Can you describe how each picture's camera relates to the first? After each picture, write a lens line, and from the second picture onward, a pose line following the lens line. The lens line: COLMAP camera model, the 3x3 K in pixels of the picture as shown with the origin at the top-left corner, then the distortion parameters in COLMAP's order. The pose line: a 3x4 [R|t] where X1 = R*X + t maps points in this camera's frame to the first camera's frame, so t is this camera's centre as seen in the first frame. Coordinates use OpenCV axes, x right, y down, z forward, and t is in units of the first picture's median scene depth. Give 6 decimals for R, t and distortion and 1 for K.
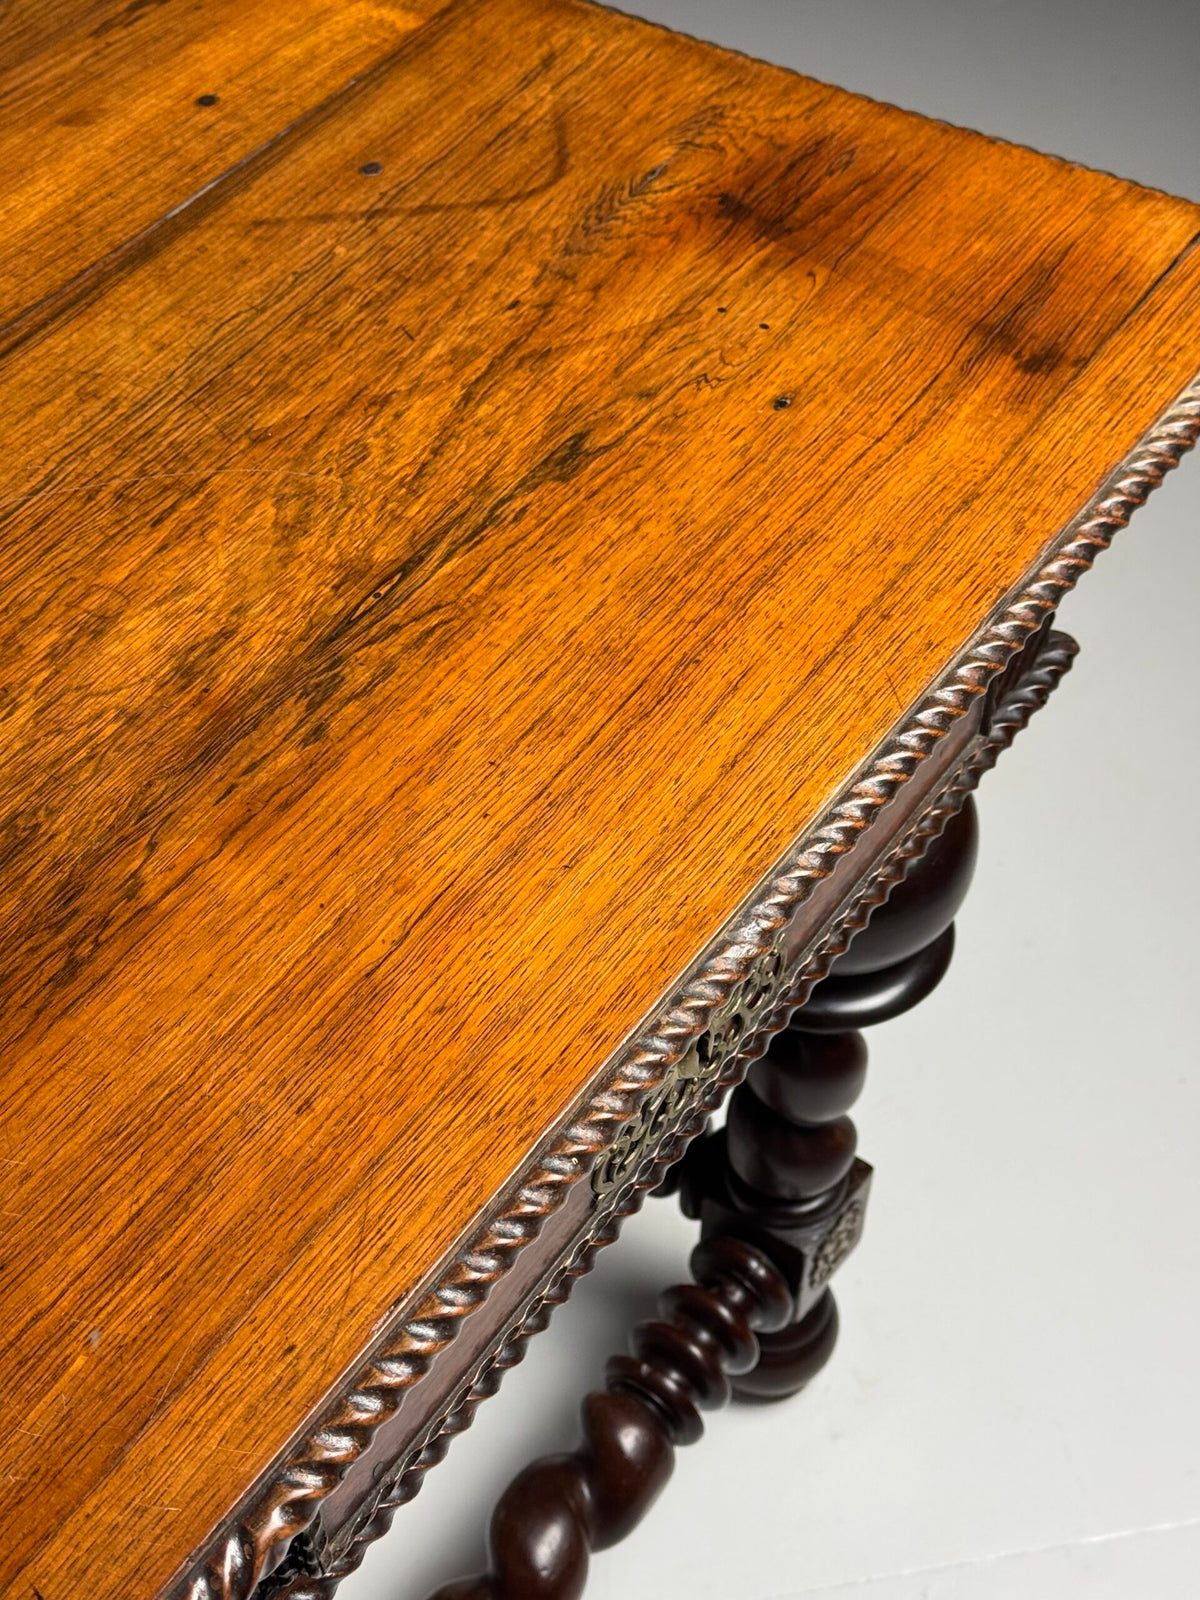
lens RADIAL K [[2242.5, 0, 594.8], [0, 2242.5, 804.6], [0, 0, 1]] dist [0.192394, -0.409832]
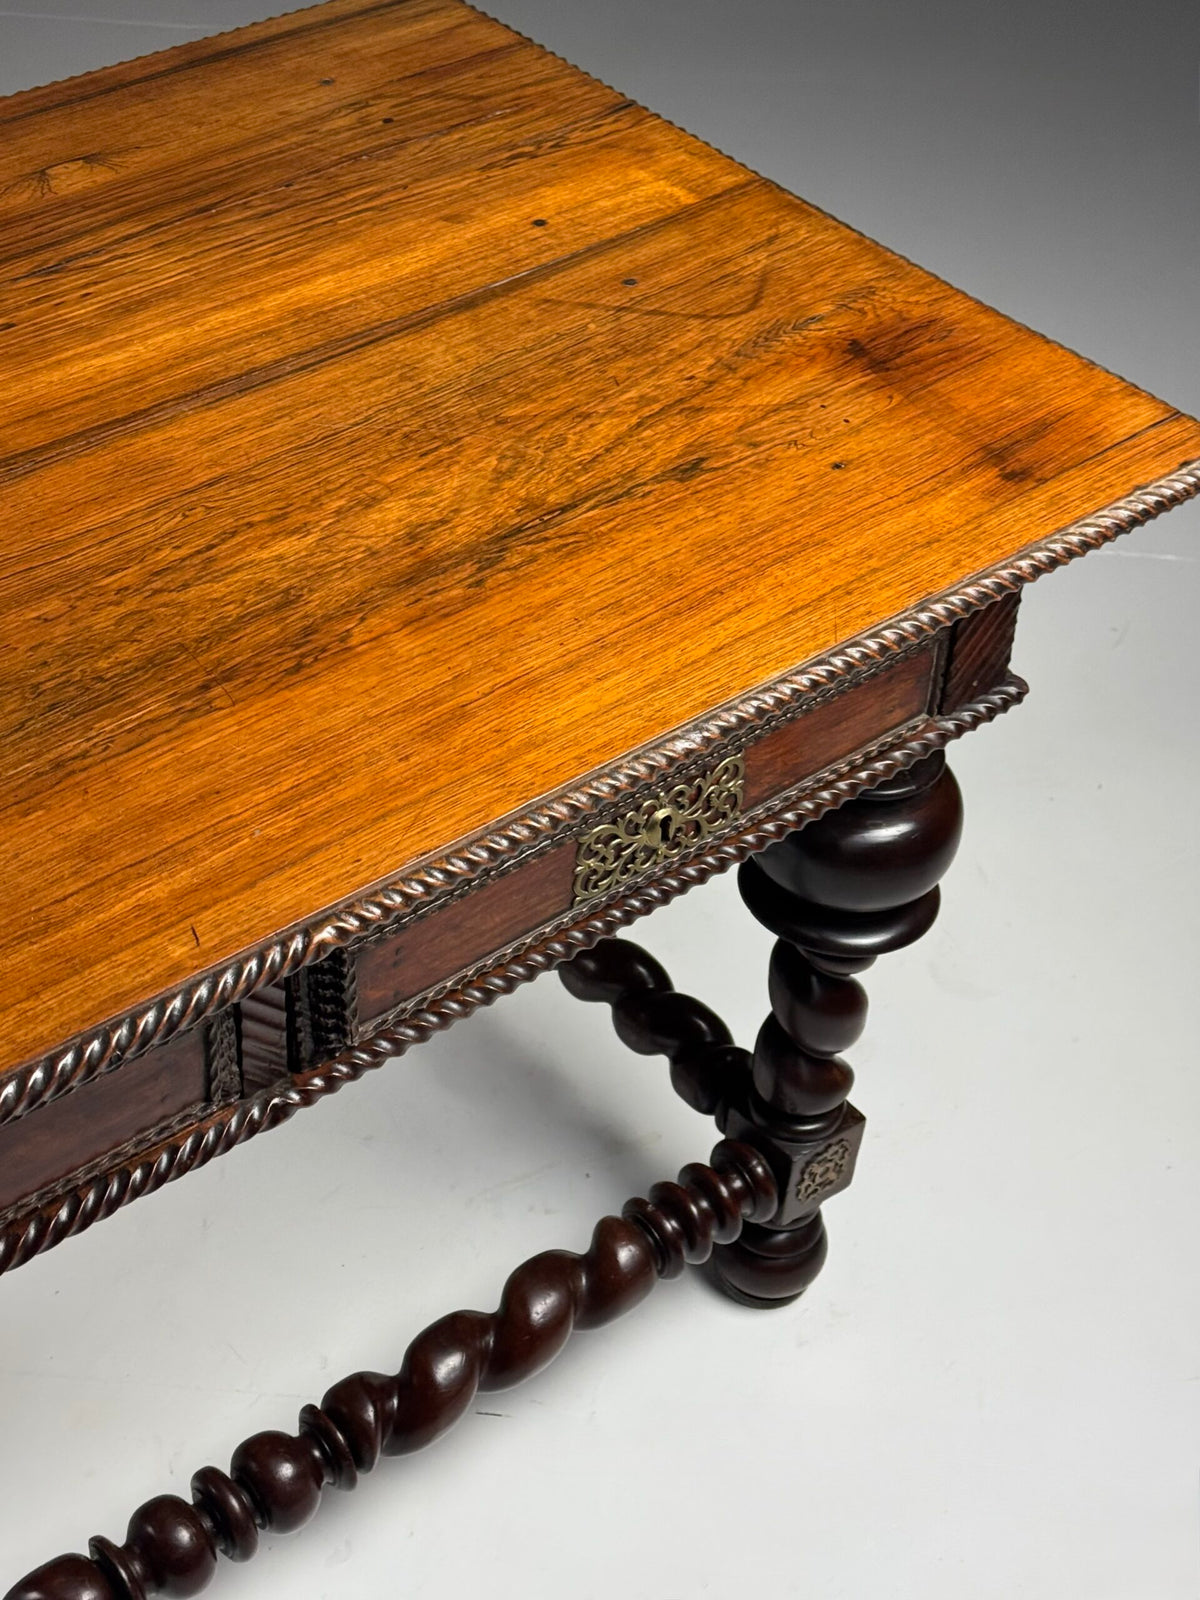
lens RADIAL K [[2331.0, 0, 587.5], [0, 2331.0, 817.4], [0, 0, 1]] dist [0.156181, -0.145710]
pose [[0.962141, 0.219955, -0.160950, 0.236328], [-0.235562, 0.968125, -0.085120, 0.233471], [0.137097, 0.119811, 0.983285, -0.562548]]
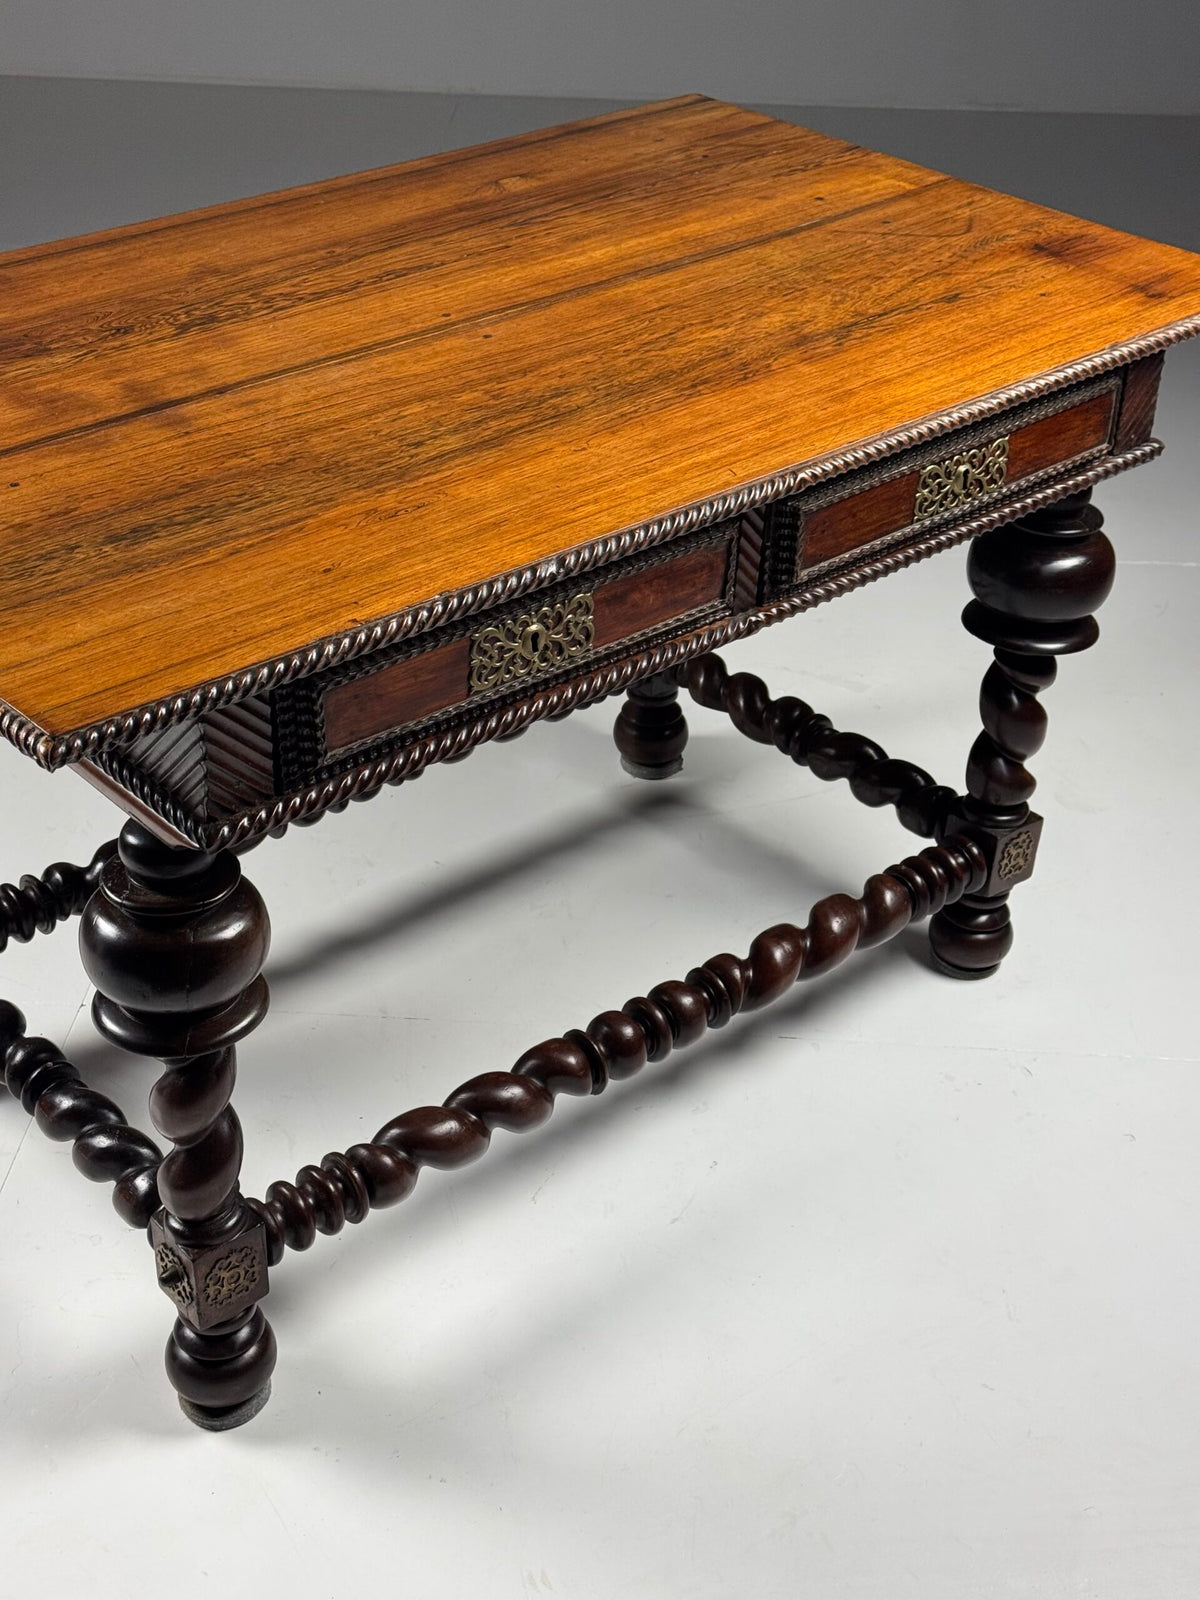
lens RADIAL K [[2225.0, 0, 604.4], [0, 2225.0, 827.9], [0, 0, 1]] dist [0.129230, -0.057742]
pose [[0.971614, 0.167053, -0.167509, 0.130933], [-0.204298, 0.949519, -0.238067, 1.087404], [0.119283, 0.265531, 0.956695, -1.275930]]
